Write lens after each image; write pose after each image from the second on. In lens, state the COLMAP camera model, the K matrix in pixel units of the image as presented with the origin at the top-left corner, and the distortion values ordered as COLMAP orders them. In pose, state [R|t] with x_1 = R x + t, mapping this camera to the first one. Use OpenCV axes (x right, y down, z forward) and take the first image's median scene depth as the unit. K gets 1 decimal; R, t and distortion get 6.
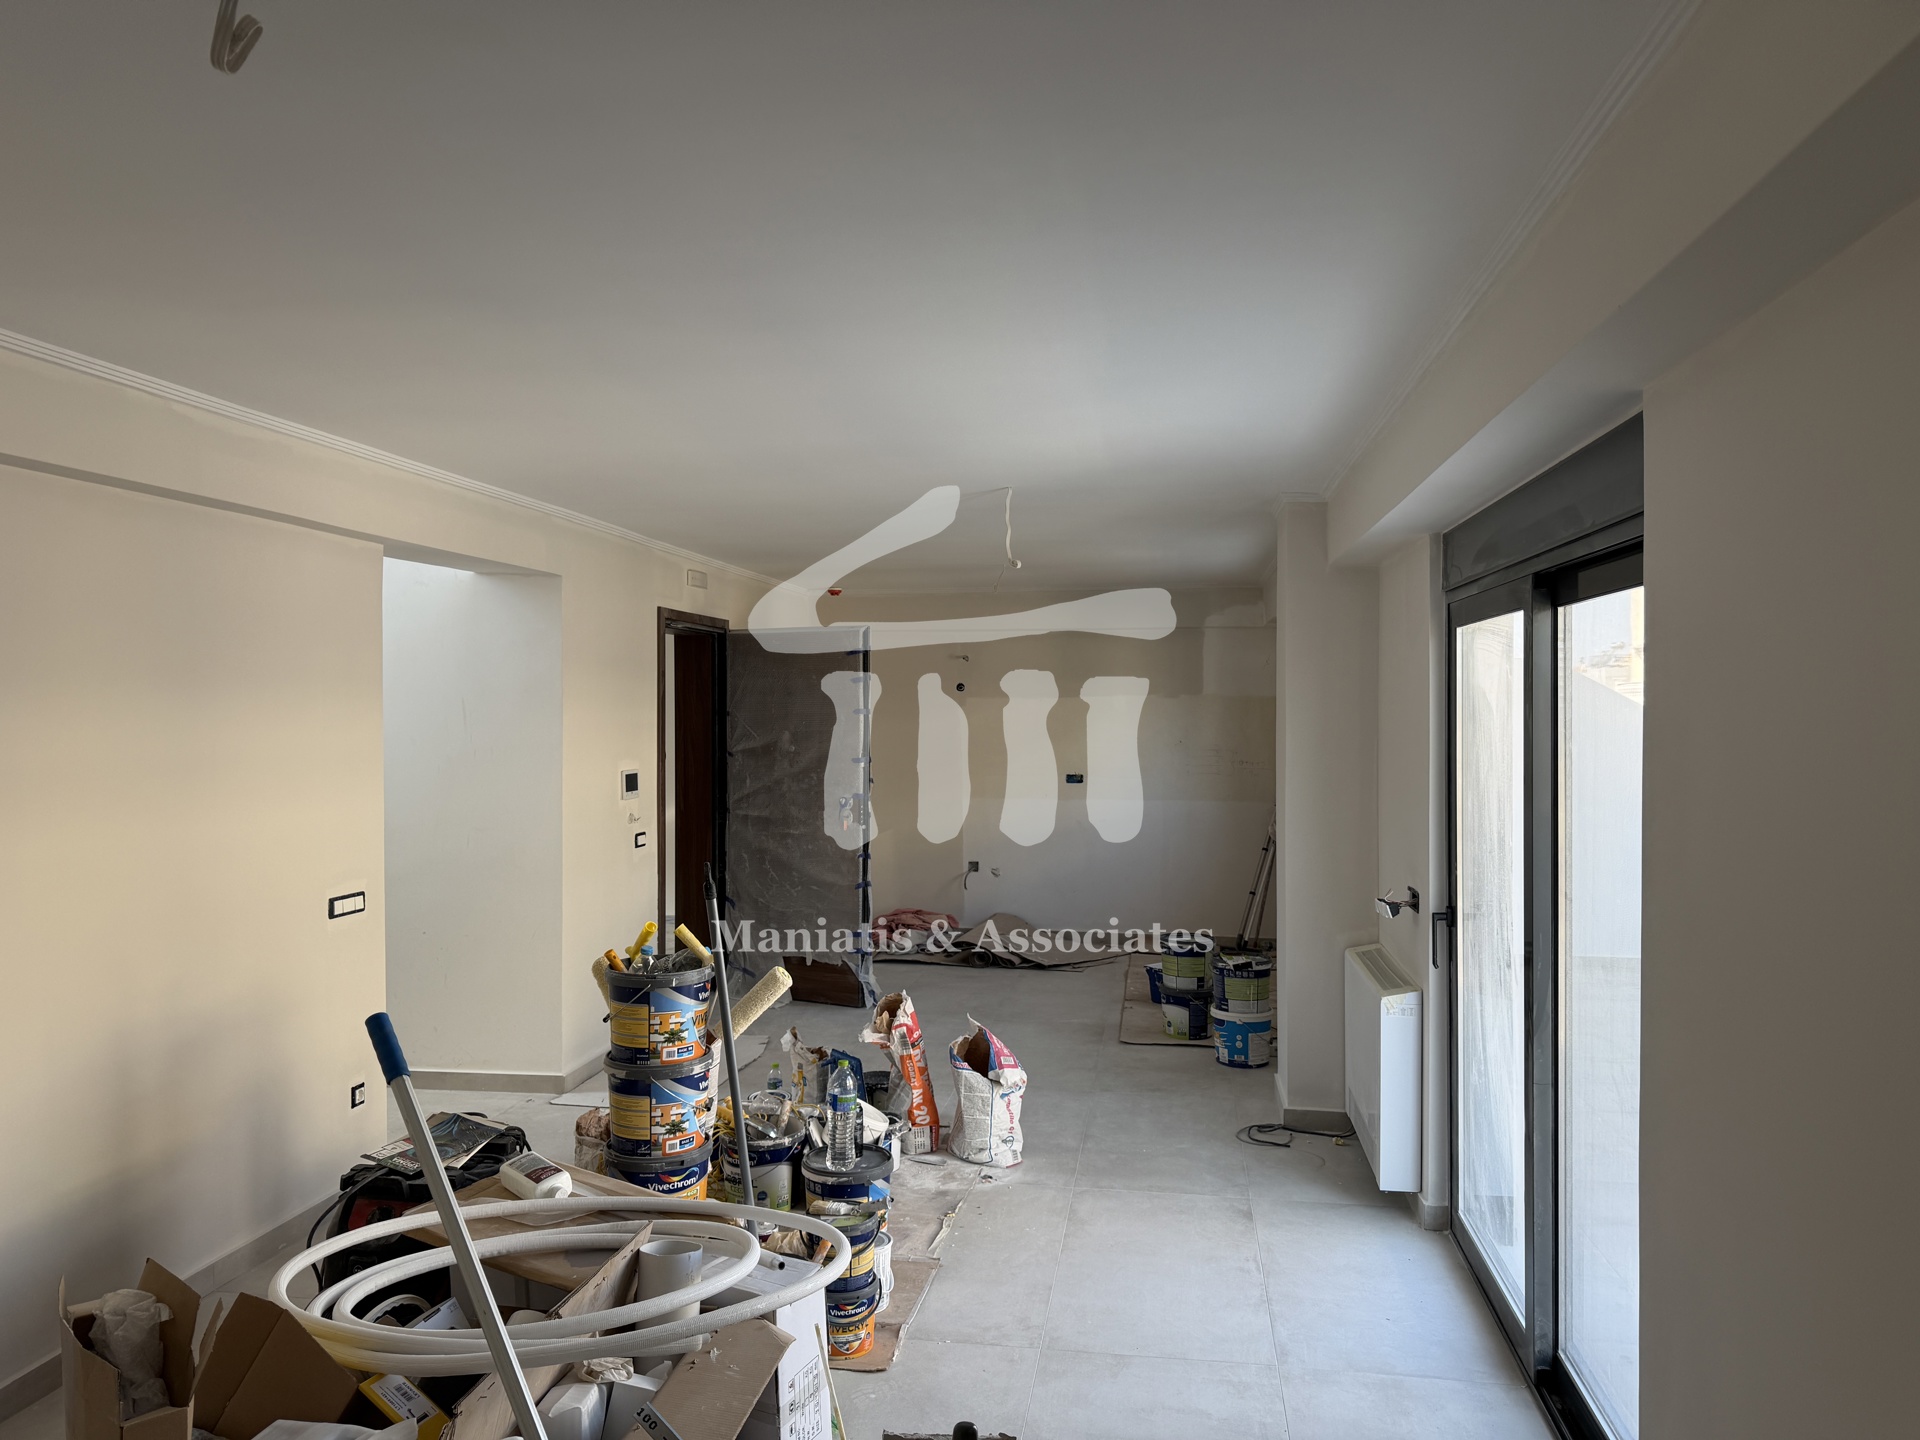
lens RADIAL K [[1383.6, 0, 952.9], [0, 1383.6, 716.3], [0, 0, 1]] dist [0.036831, -0.072153]
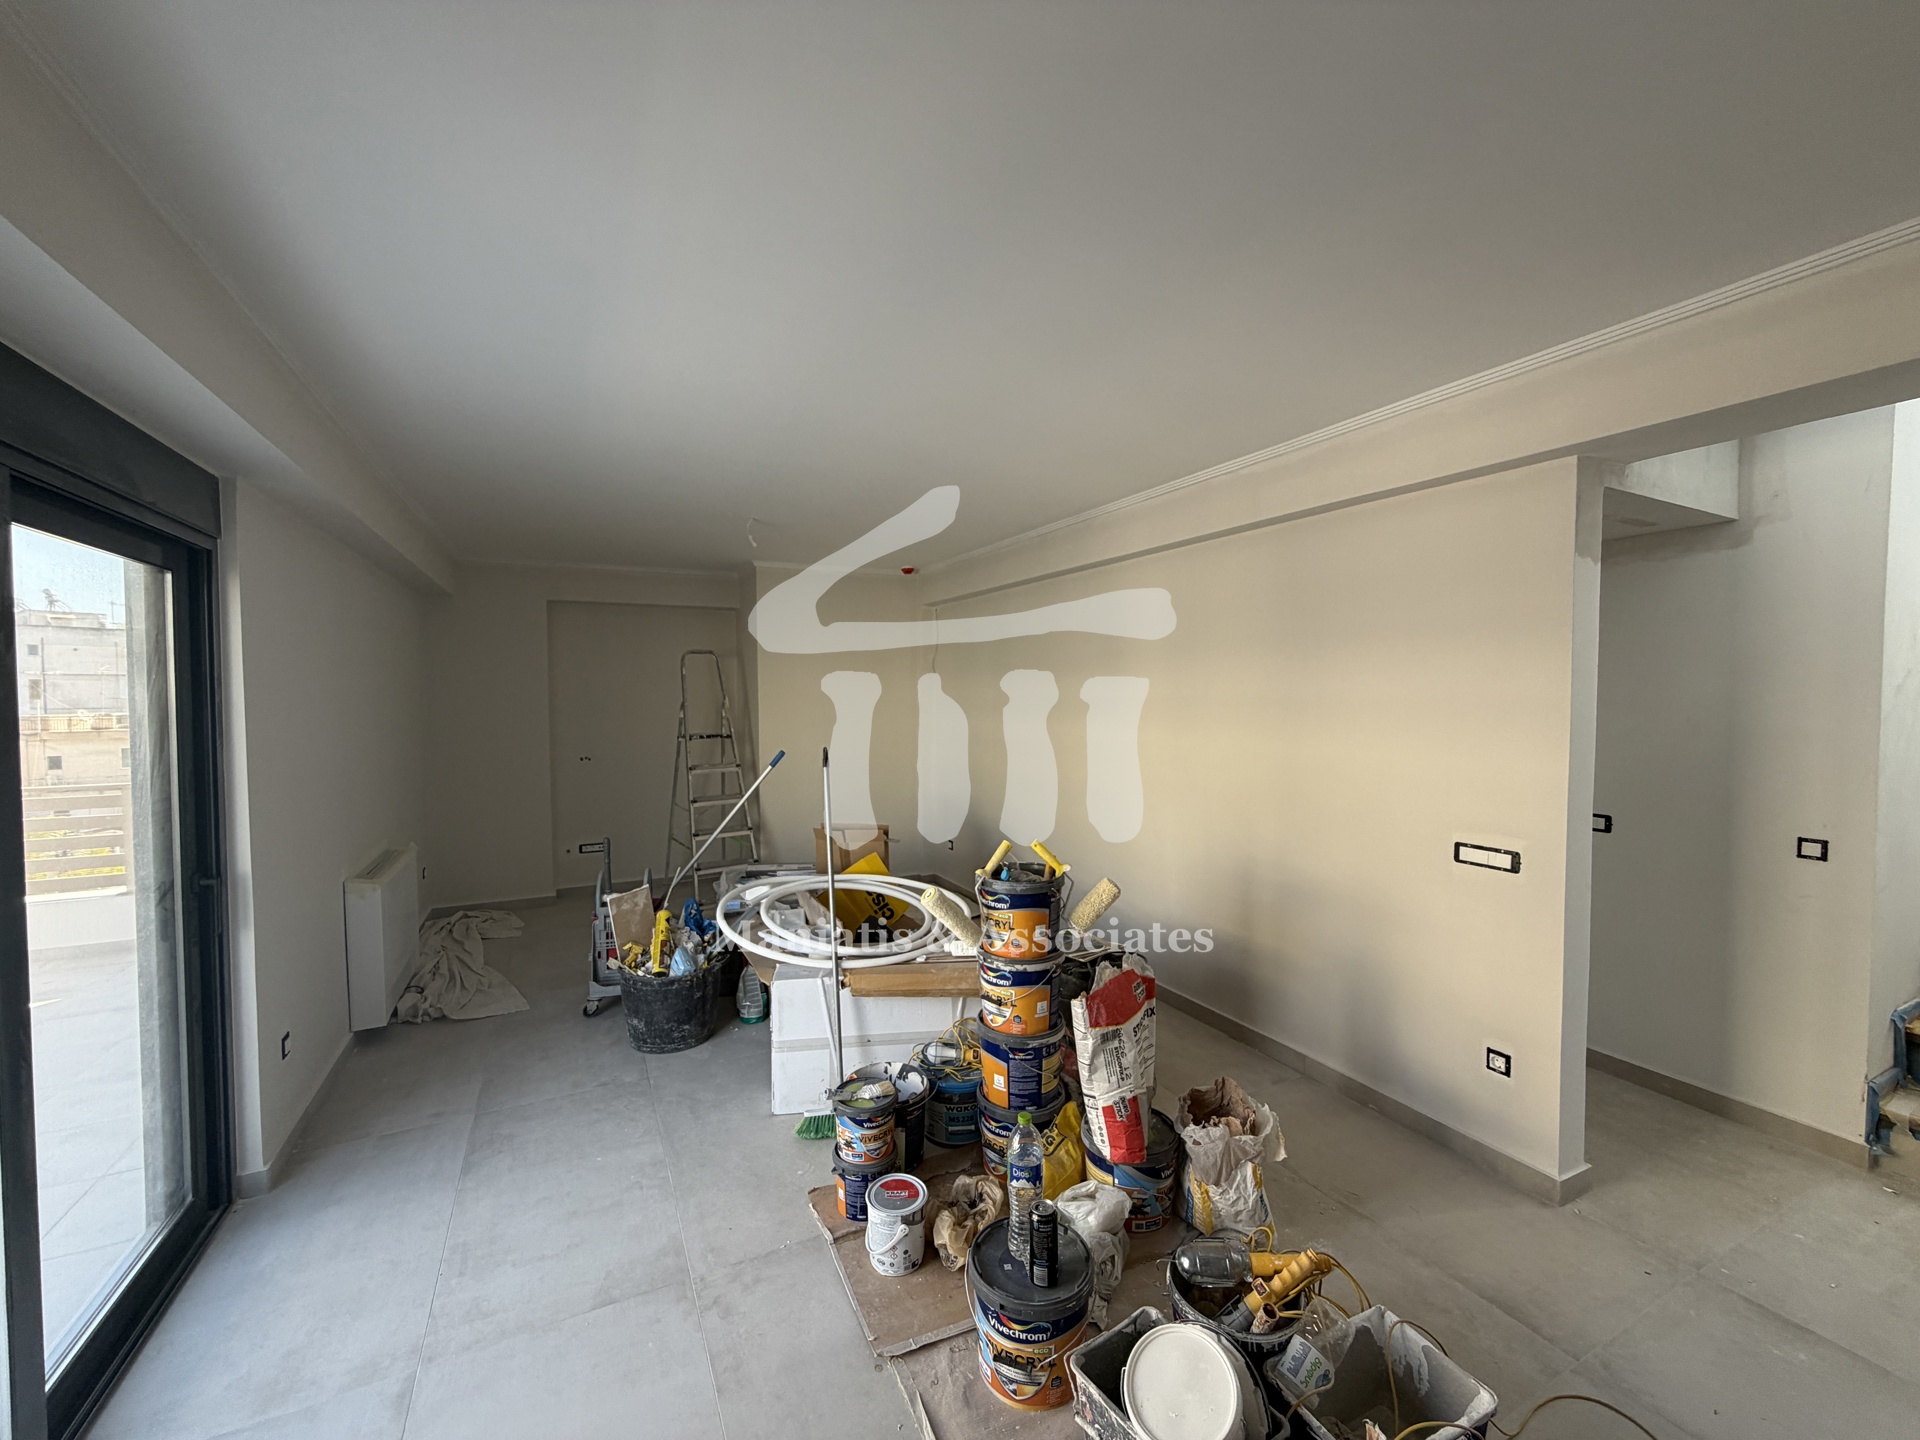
lens RADIAL K [[763.1, 0, 953.3], [0, 763.1, 718.7], [0, 0, 1]] dist [0.000765, -0.000199]
pose [[-0.809597, 0.026628, -0.586382, 0.222493], [0.002267, 0.999105, 0.042239, 0.019625], [0.586982, 0.032867, -0.808933, 1.533150]]
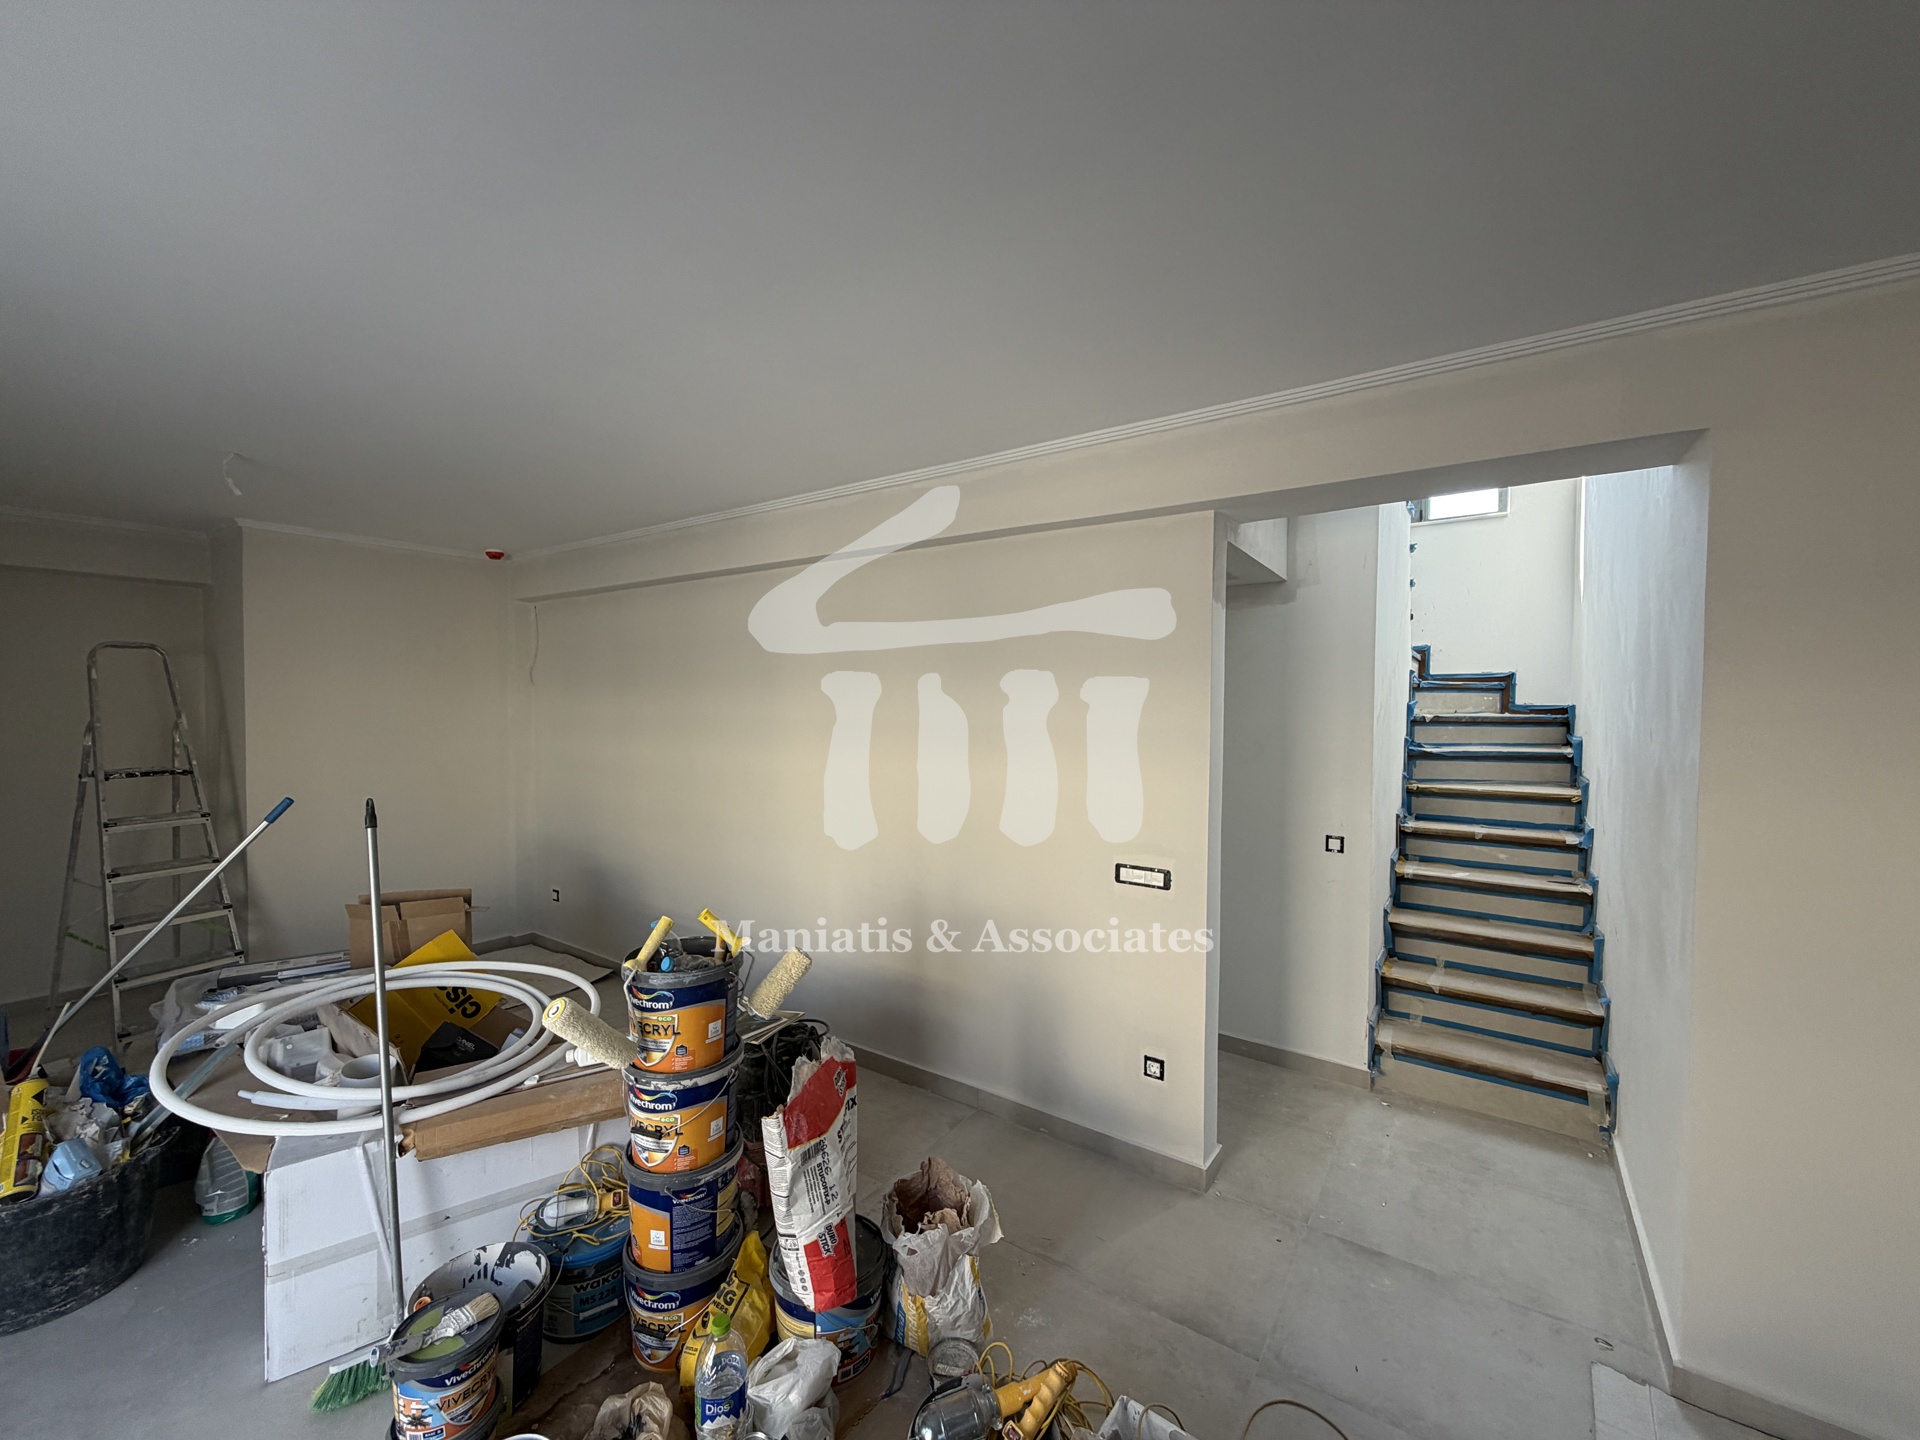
lens RADIAL K [[763.1, 0, 953.3], [0, 763.1, 718.7], [0, 0, 1]] dist [0.000765, -0.000199]
pose [[-0.434288, 0.018185, -0.900591, 0.170869], [-0.012200, 0.999586, 0.026067, 0.006430], [0.900692, 0.022307, -0.433886, 1.415958]]
